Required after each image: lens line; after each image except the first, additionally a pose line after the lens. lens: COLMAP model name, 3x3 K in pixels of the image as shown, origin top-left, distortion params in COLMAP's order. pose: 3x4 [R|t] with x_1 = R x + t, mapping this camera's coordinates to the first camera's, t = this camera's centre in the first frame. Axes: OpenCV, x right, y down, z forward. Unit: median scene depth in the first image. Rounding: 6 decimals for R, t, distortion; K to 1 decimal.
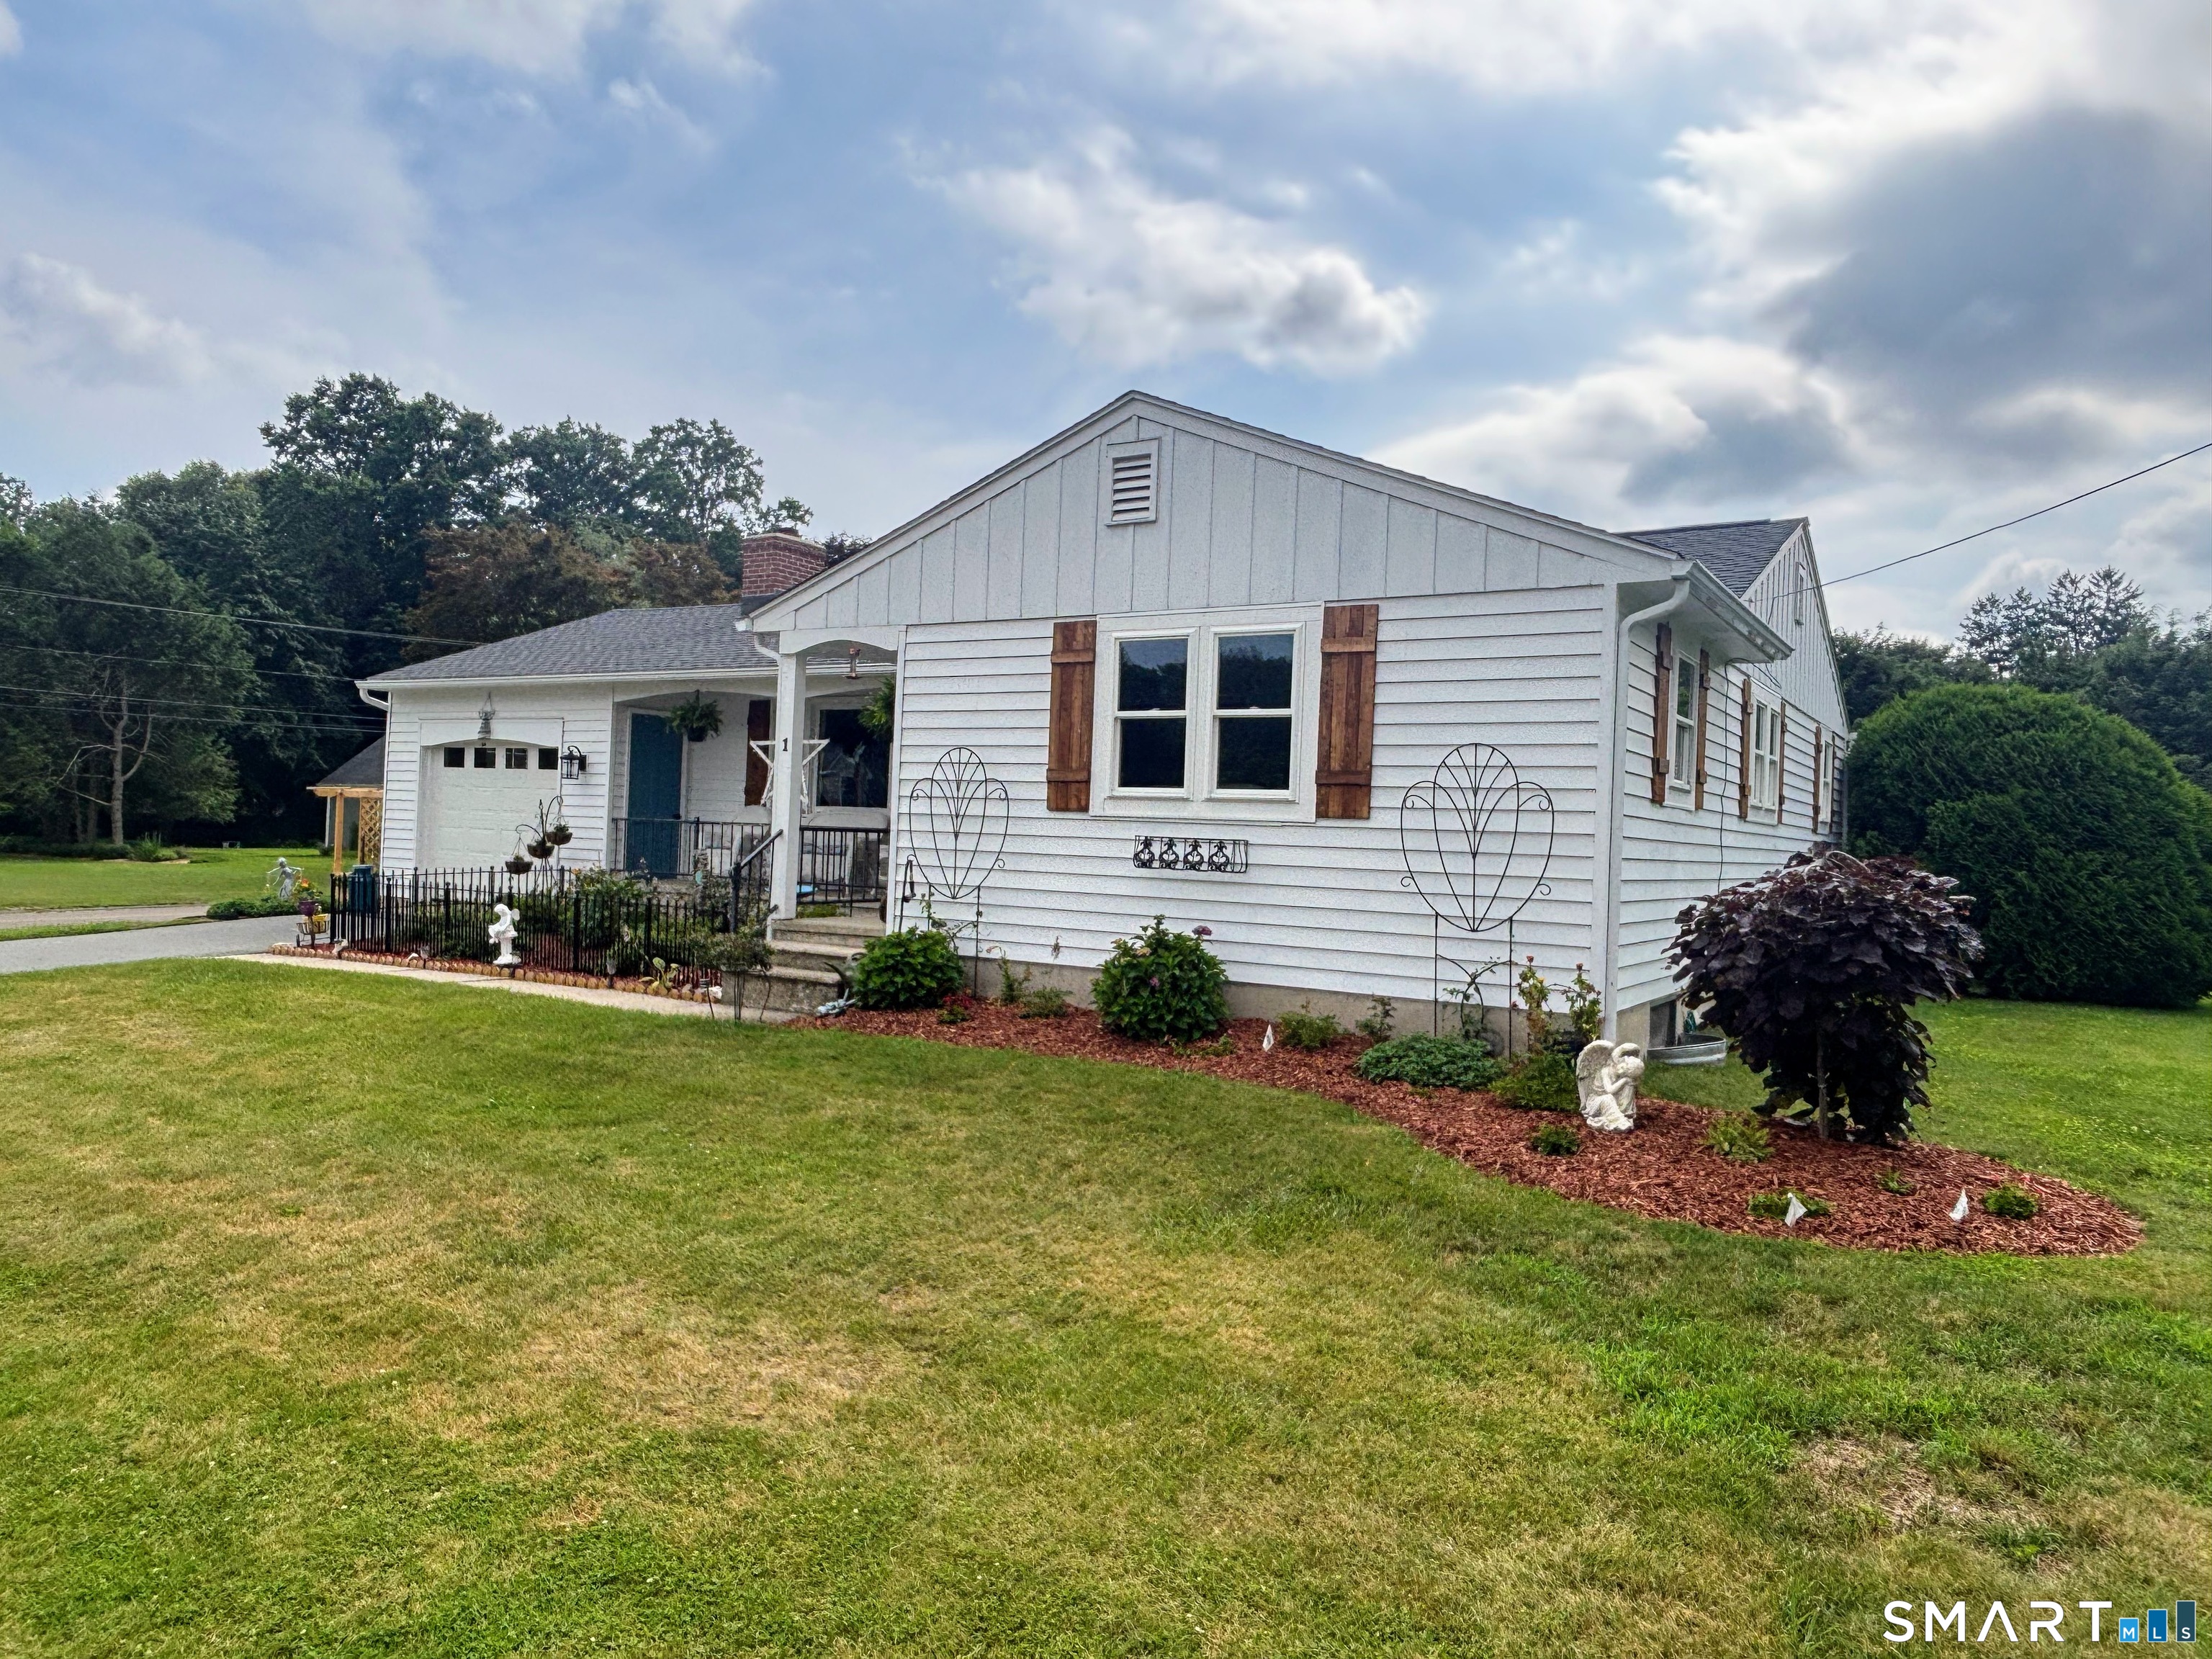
lens RADIAL K [[1528.9, 0, 1106.0], [0, 1528.9, 829.5], [0, 0, 1]] dist [0.021166, -0.001584]
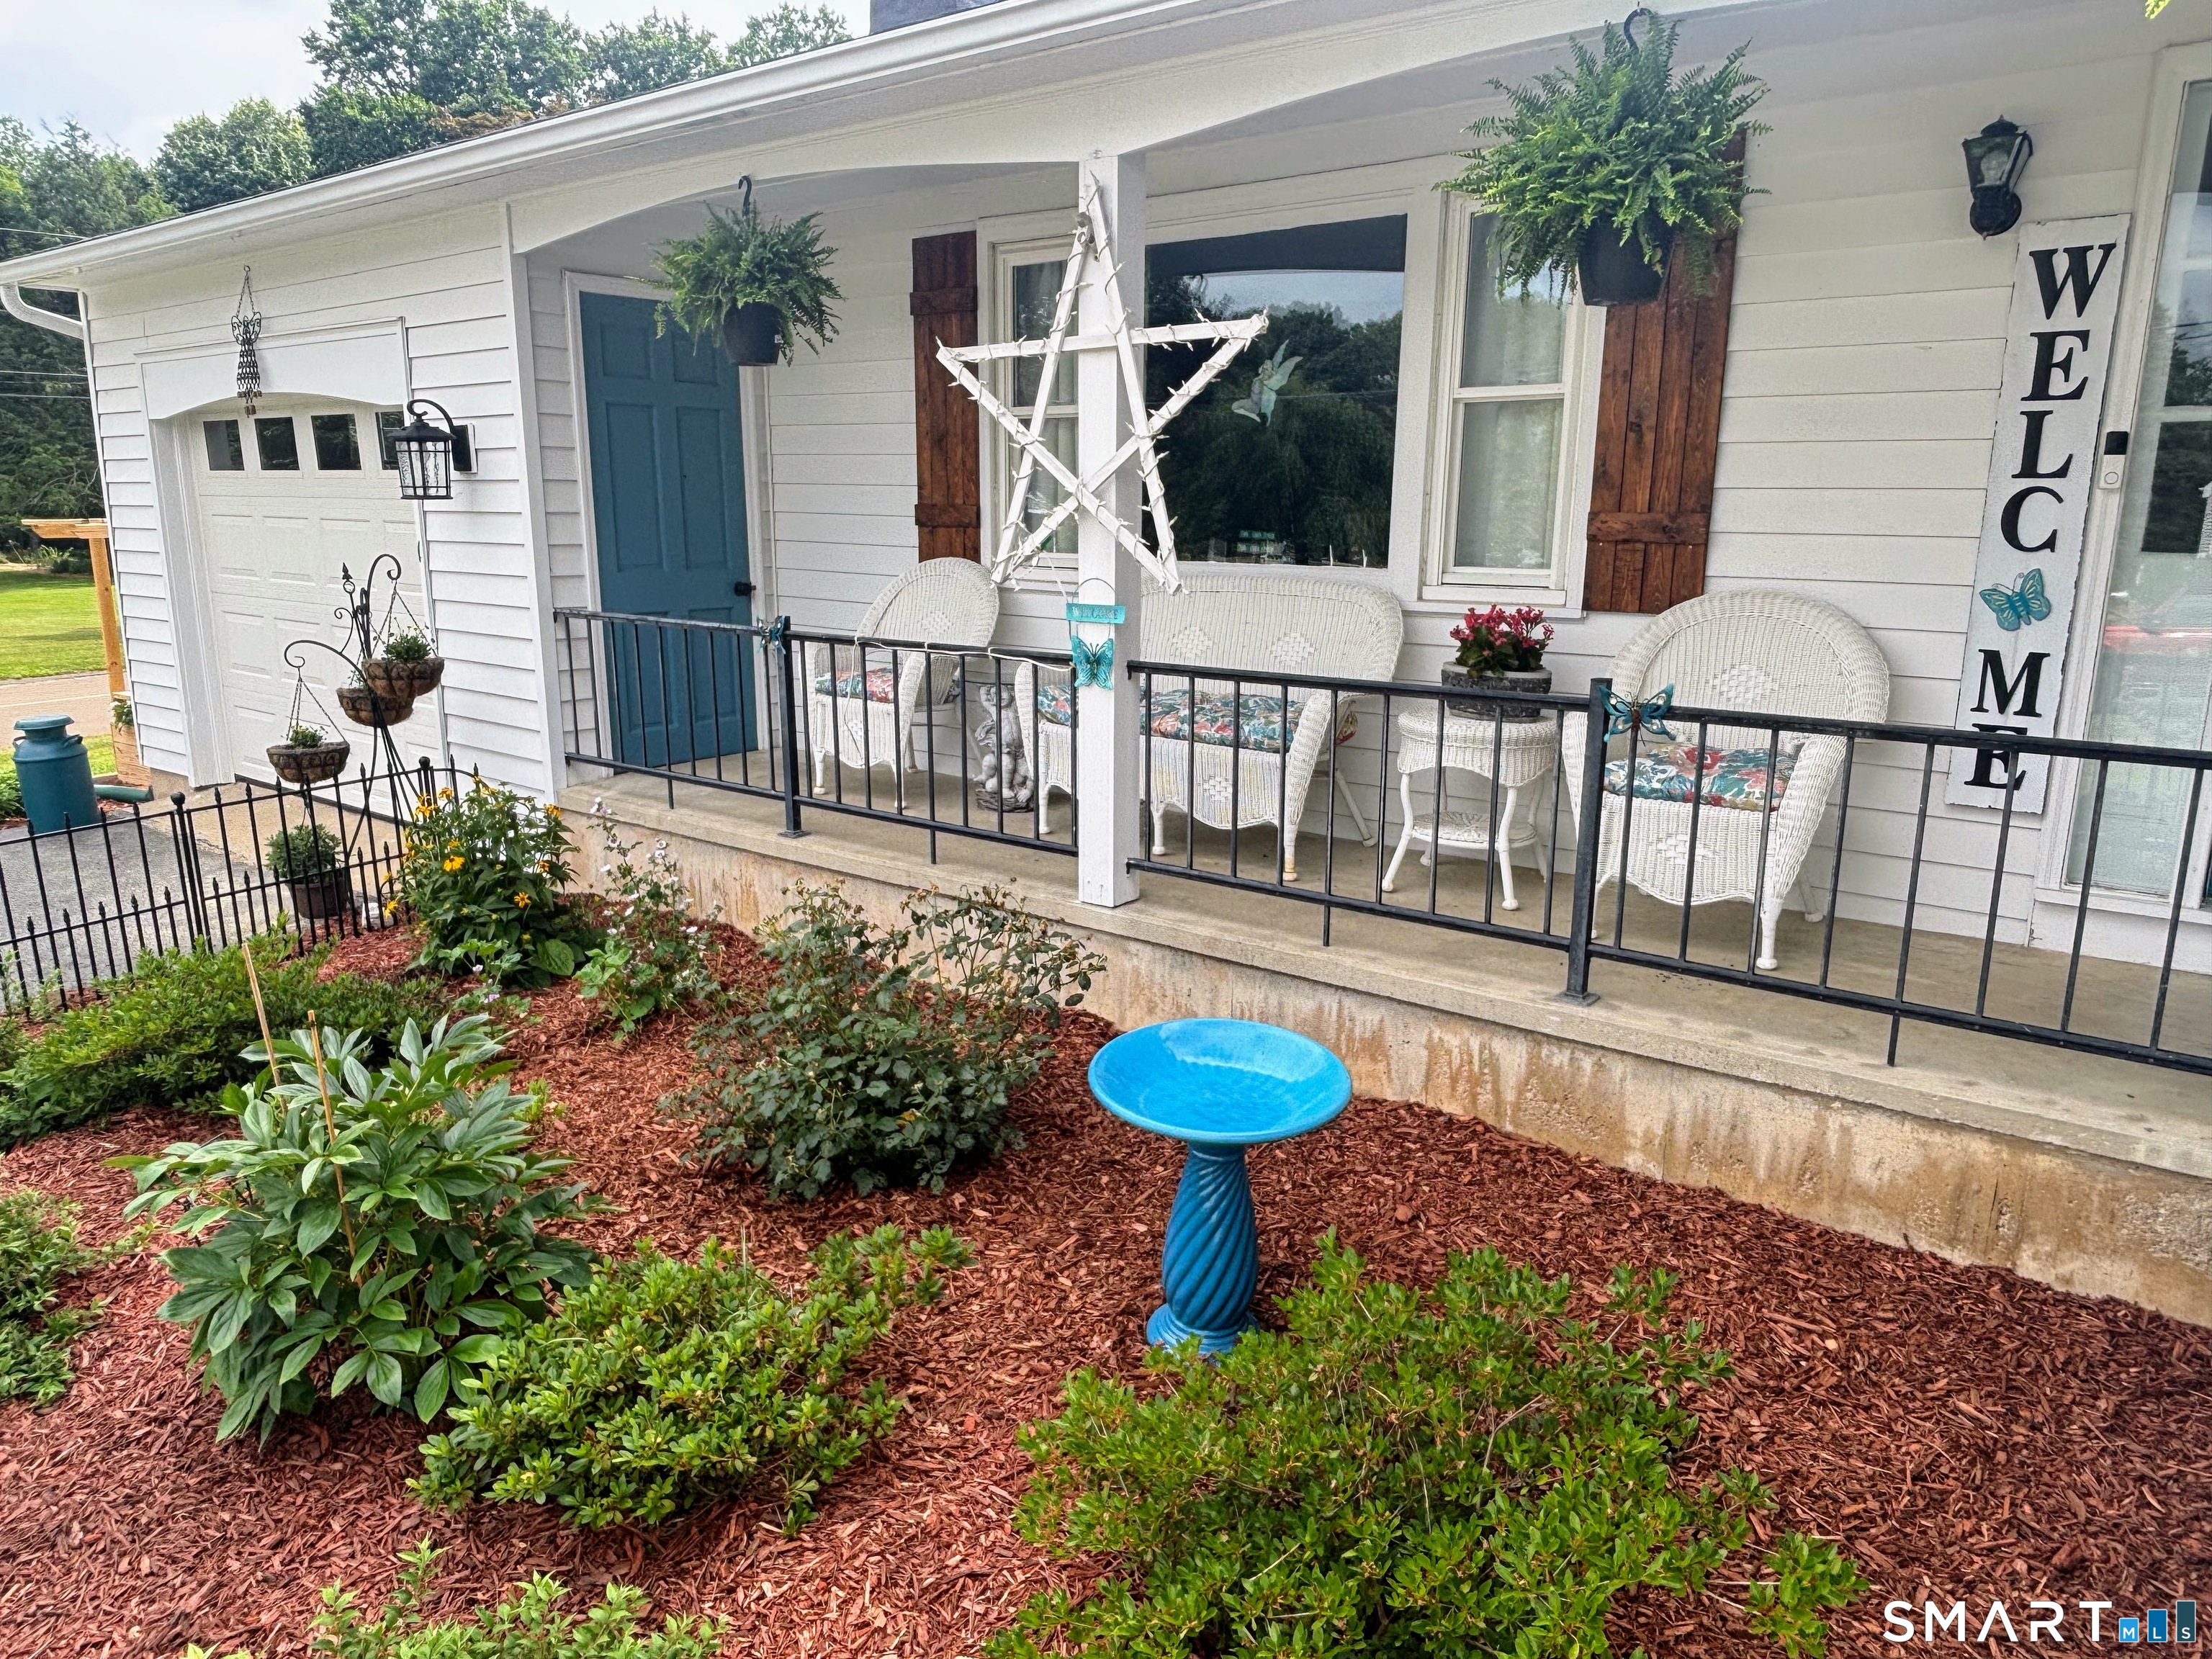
lens RADIAL K [[1448.0, 0, 1106.0], [0, 1448.0, 829.5], [0, 0, 1]] dist [0.003946, 0.000964]
pose [[0.995655, -0.017699, -0.091423, -0.231487], [0.038240, 0.972884, 0.228112, -0.040420], [0.084906, -0.230617, 0.969333, 0.937831]]
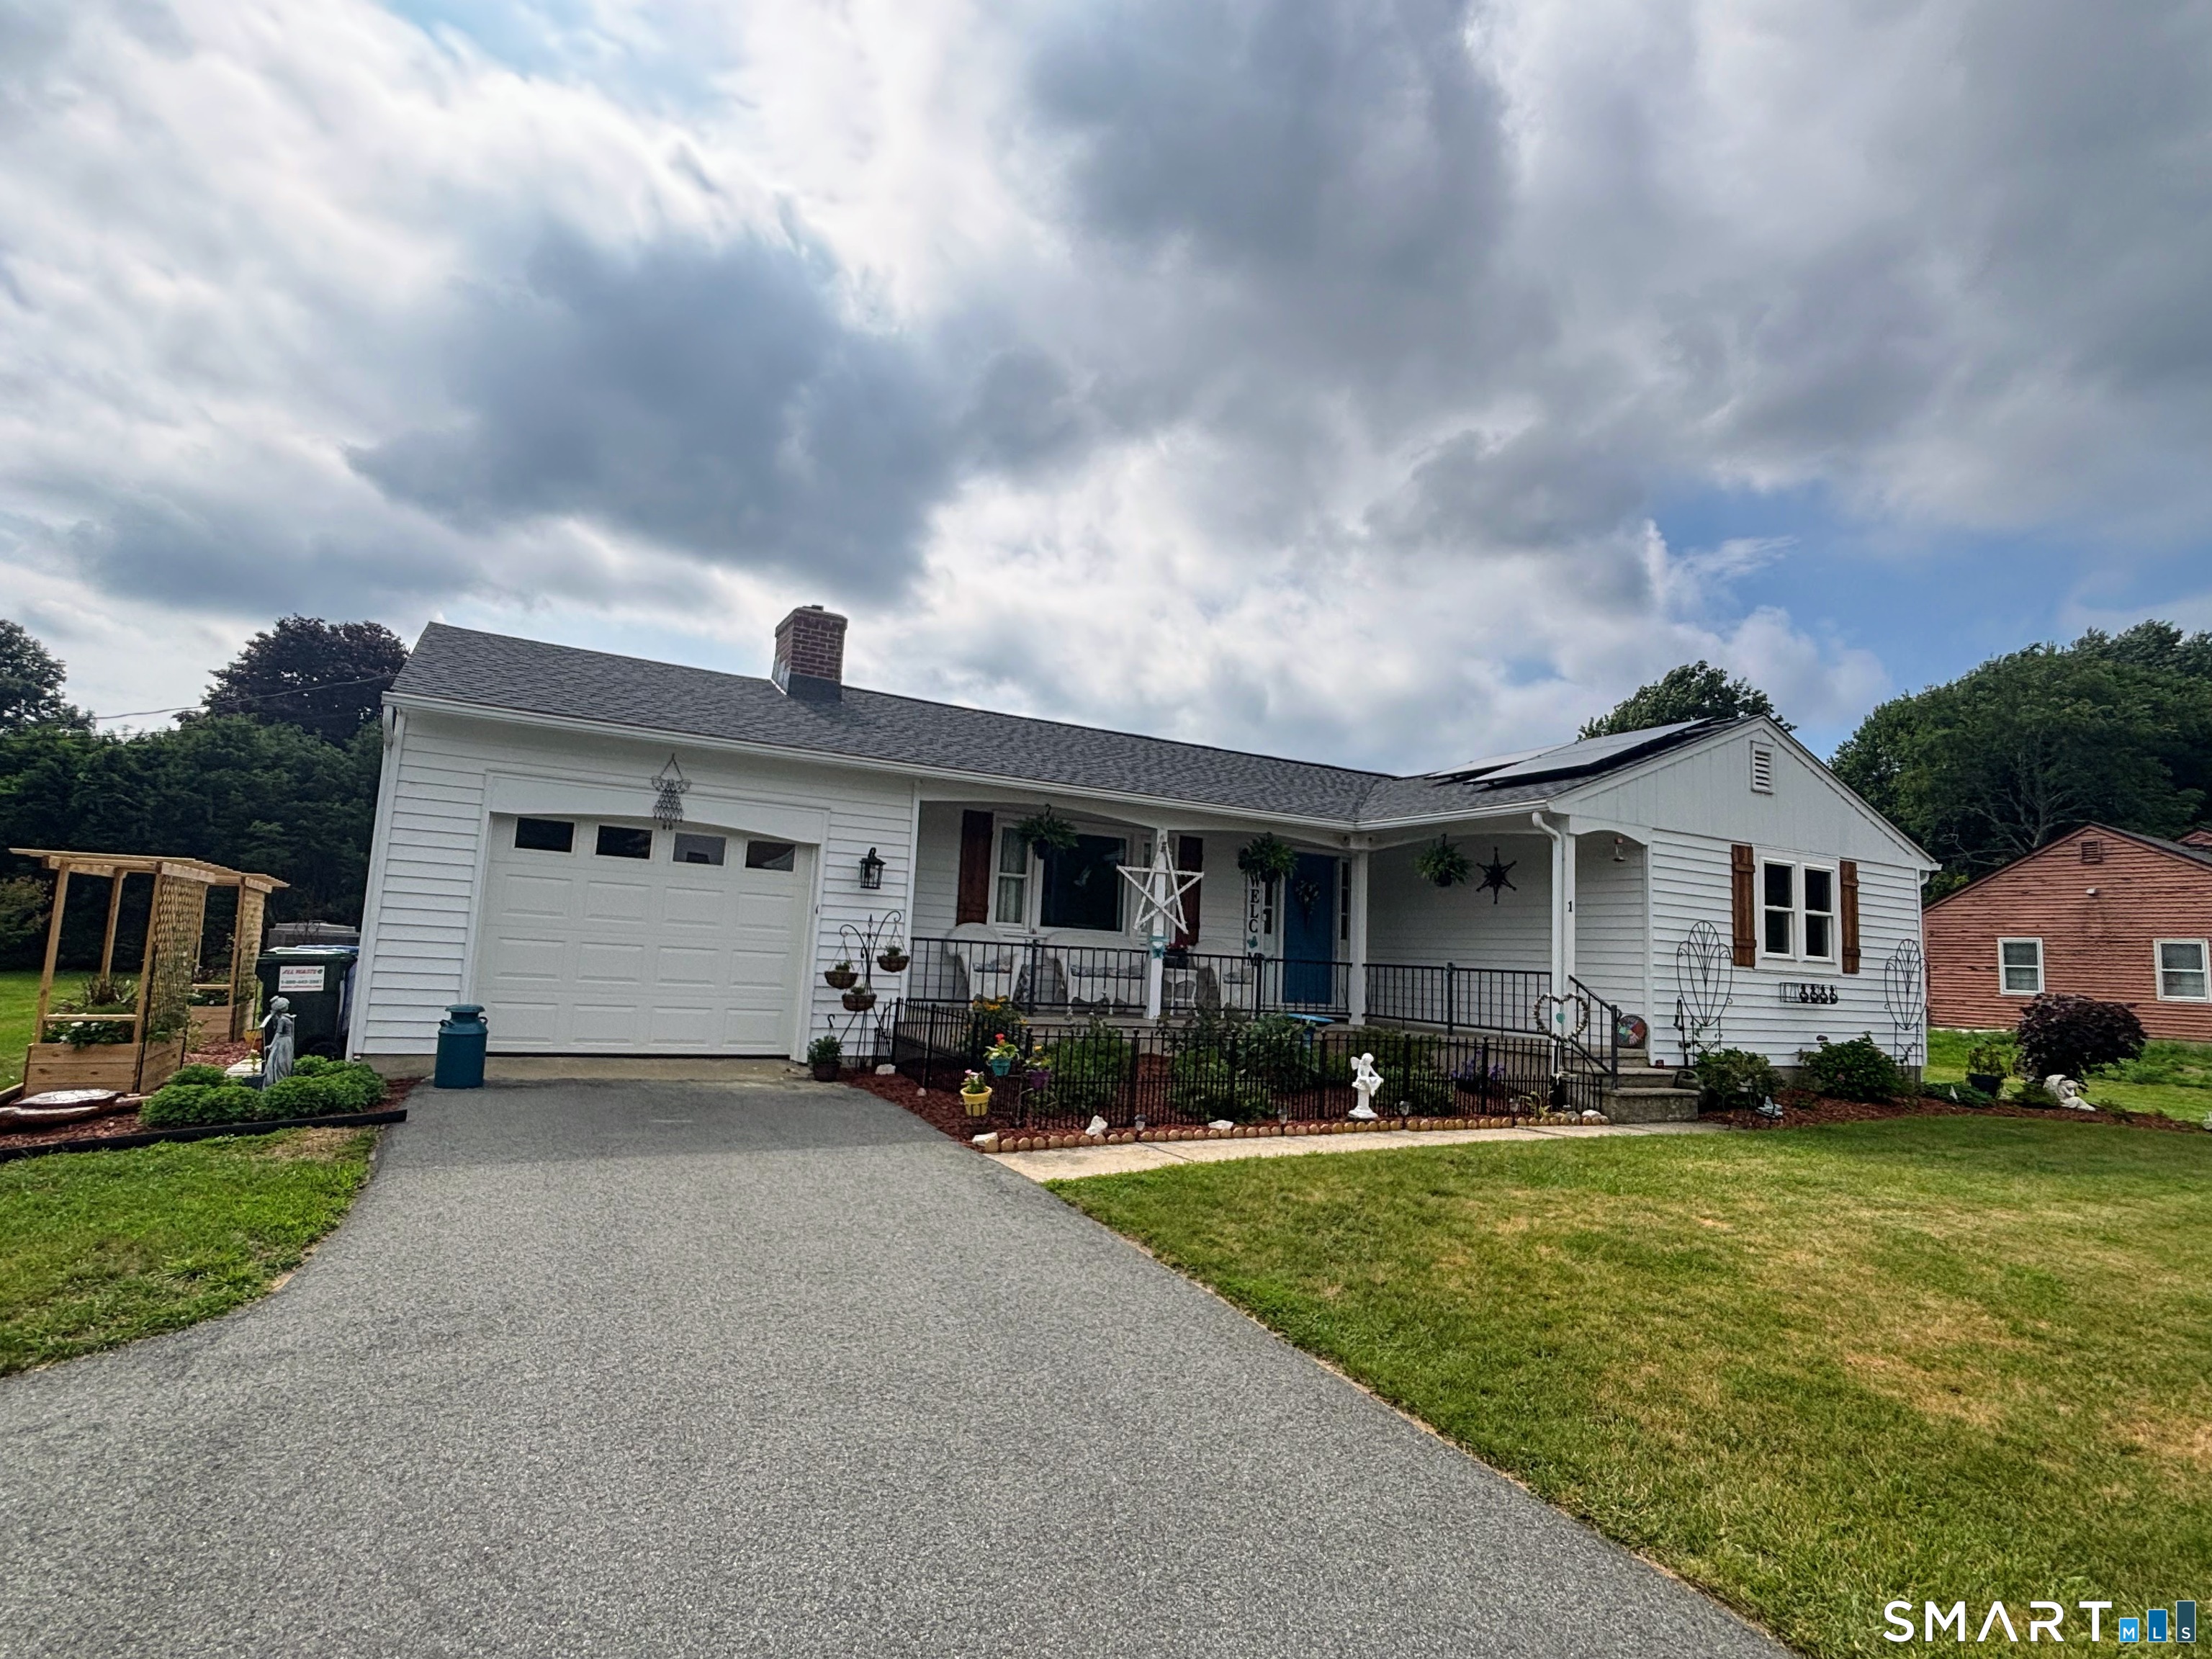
lens RADIAL K [[1150.7, 0, 1106.0], [0, 1150.7, 829.5], [0, 0, 1]] dist [-0.000280, -0.000791]
pose [[0.479856, 0.082824, 0.873429, -1.143821], [-0.037886, 0.996562, -0.073686, -0.032929], [-0.876529, 0.002268, 0.481344, 0.829426]]
